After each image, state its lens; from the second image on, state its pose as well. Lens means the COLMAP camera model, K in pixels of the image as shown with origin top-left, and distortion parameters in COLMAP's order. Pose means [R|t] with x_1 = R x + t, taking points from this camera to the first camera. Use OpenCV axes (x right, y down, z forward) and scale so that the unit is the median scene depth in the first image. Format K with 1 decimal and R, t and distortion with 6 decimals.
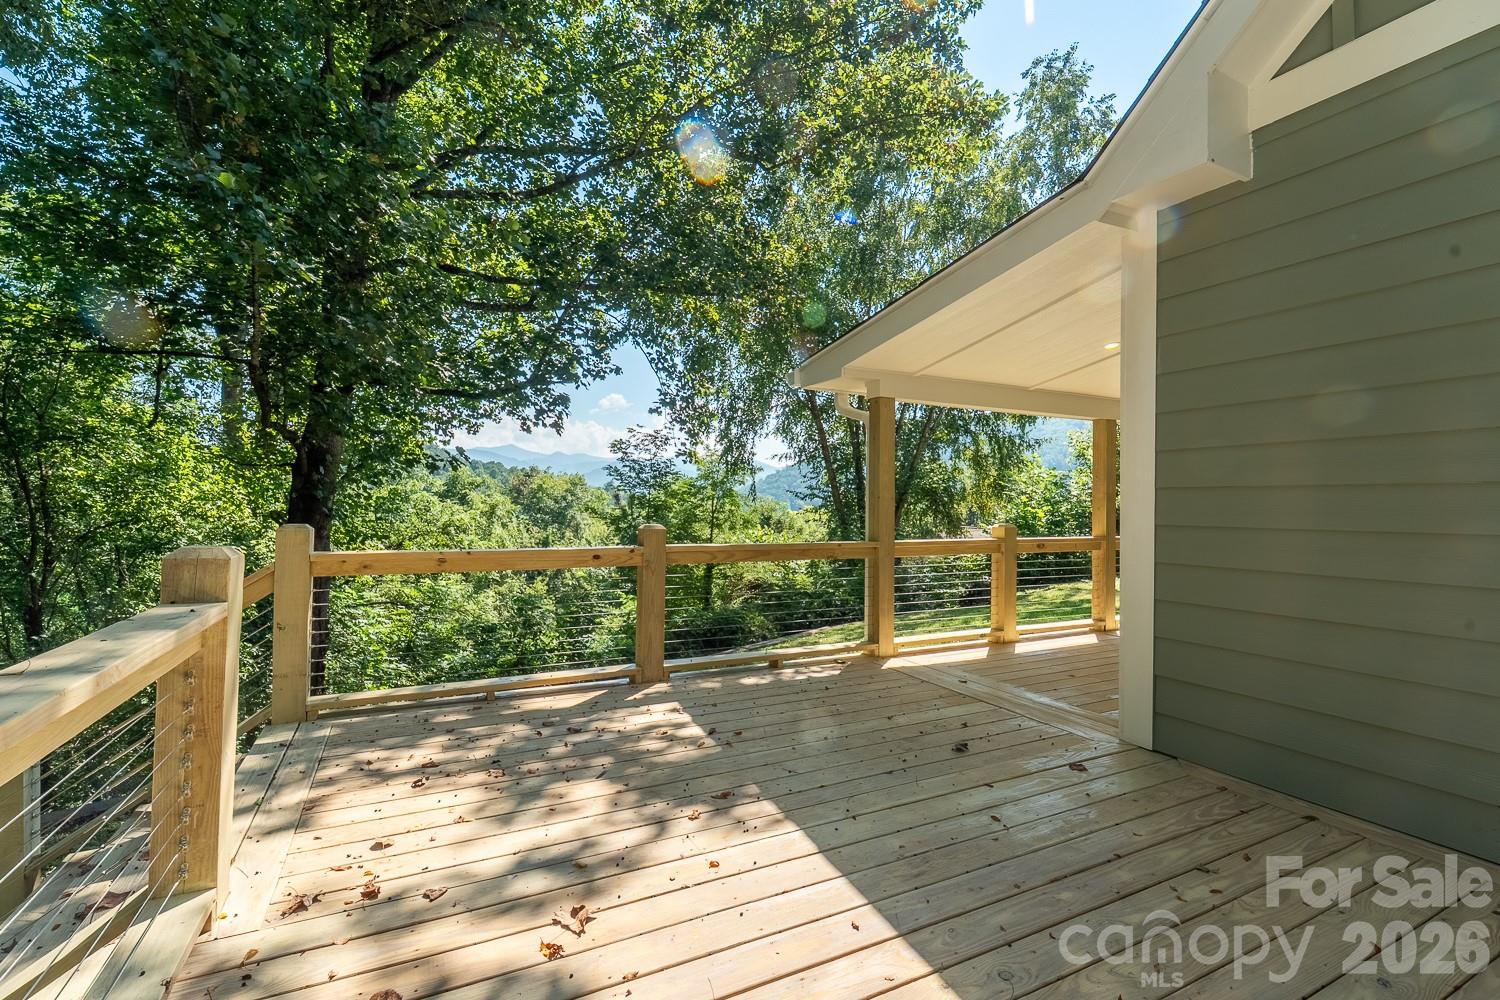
lens RADIAL K [[614.9, 0, 687.0], [0, 614.9, 502.4], [0, 0, 1]] dist [-0.003804, 0.000075]
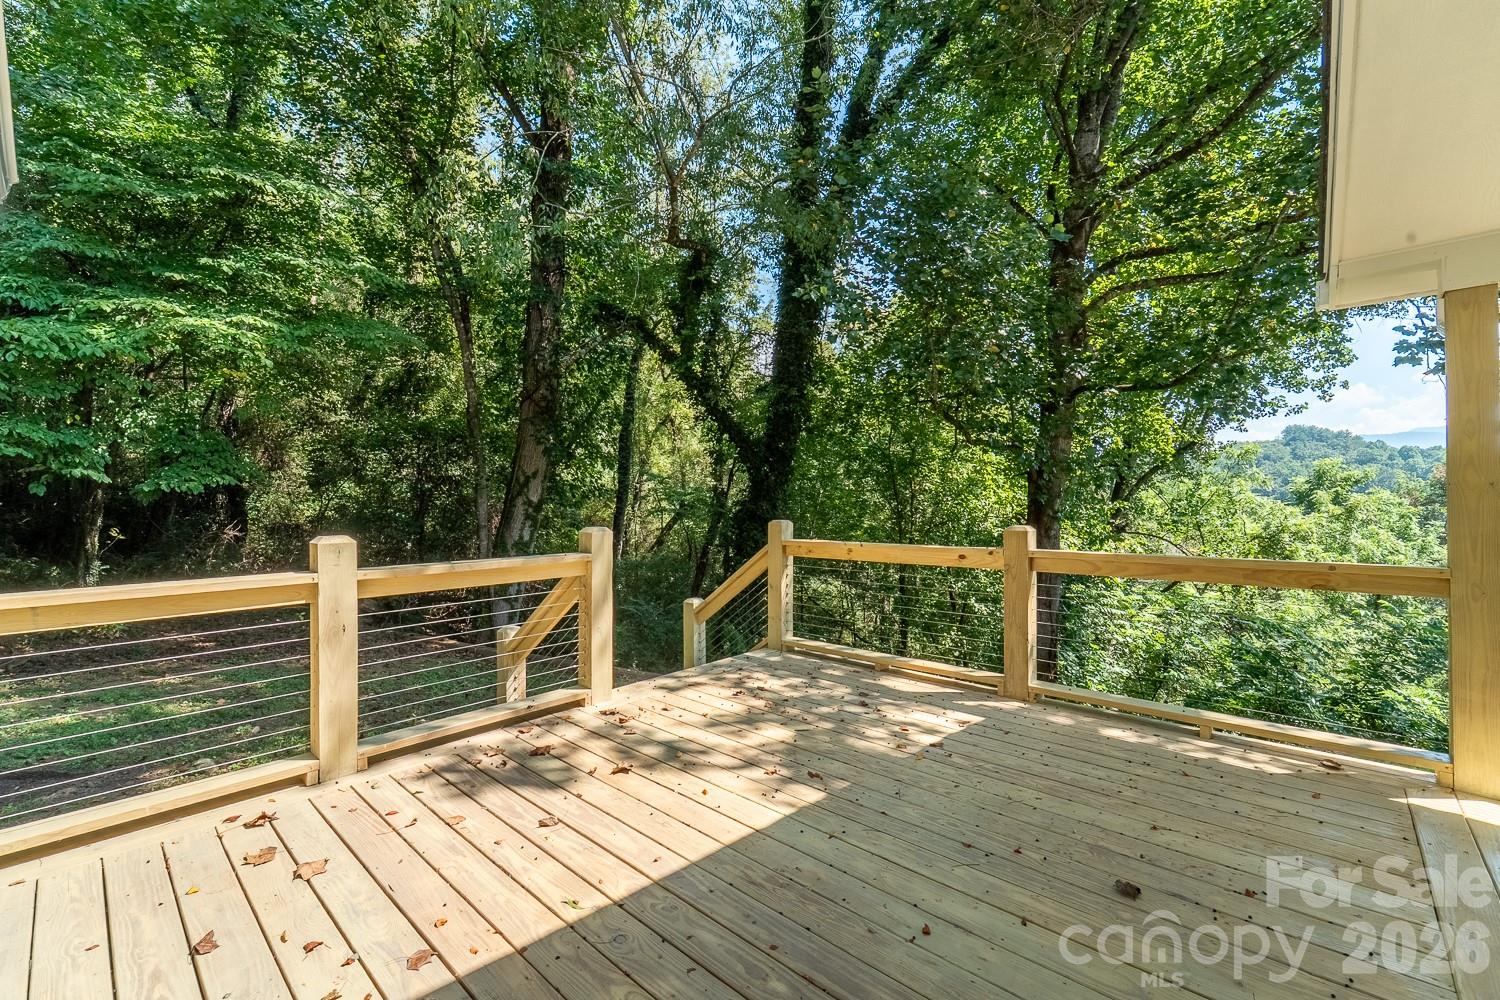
lens RADIAL K [[614.9, 0, 746.2], [0, 614.9, 504.4], [0, 0, 1]] dist [-0.003804, 0.000075]
pose [[0.416874, -0.005359, -0.908948, 0.744845], [0.005107, 0.999981, -0.003553, 0.019078], [0.908950, -0.003161, 0.416893, 0.364210]]
